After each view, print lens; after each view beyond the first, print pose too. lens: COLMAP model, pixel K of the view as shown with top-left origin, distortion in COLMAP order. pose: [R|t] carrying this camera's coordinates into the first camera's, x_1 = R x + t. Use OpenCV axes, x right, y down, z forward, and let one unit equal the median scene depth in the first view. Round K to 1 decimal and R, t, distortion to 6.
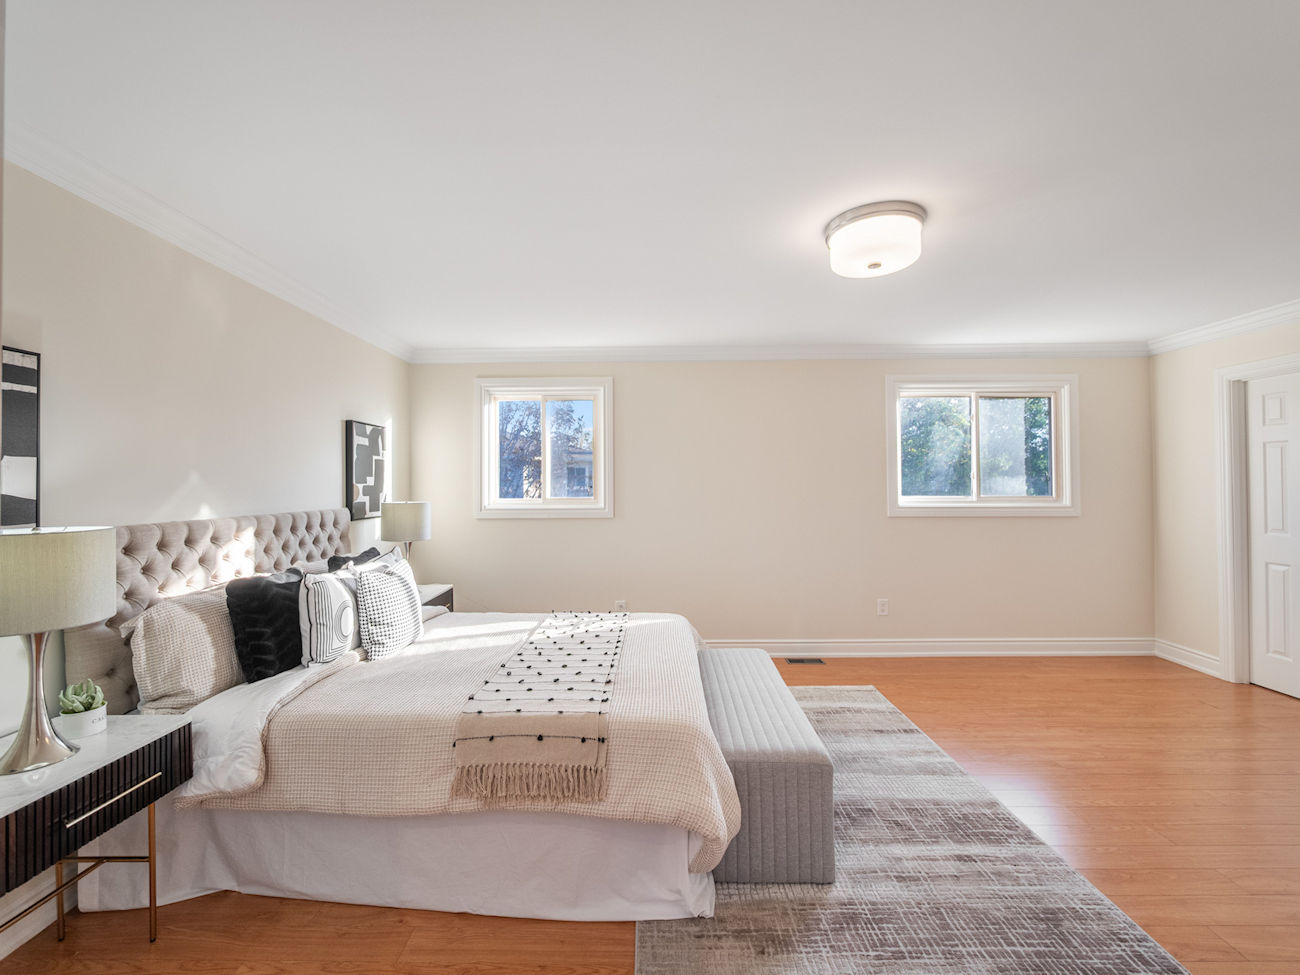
lens RADIAL K [[548.1, 0, 649.0], [0, 548.1, 481.7], [0, 0, 1]] dist [-0.005214, 0.000243]
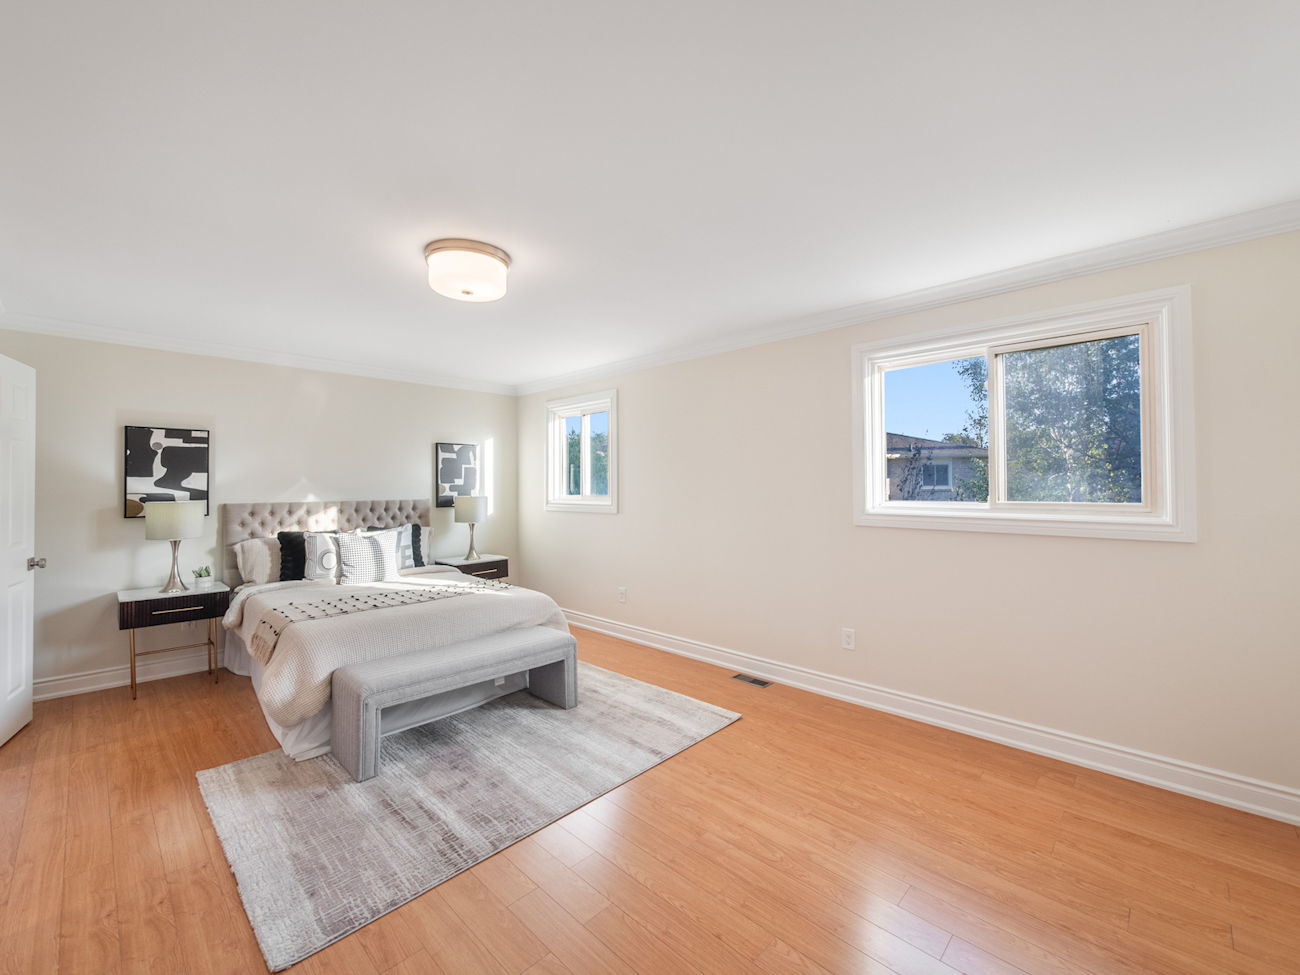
lens RADIAL K [[548.1, 0, 649.0], [0, 548.1, 481.7], [0, 0, 1]] dist [-0.005214, 0.000243]
pose [[0.723770, -0.002298, -0.690038, 0.974979], [0.003251, 0.999995, 0.000081, 0.000174], [0.690034, -0.002302, 0.723773, 0.287753]]
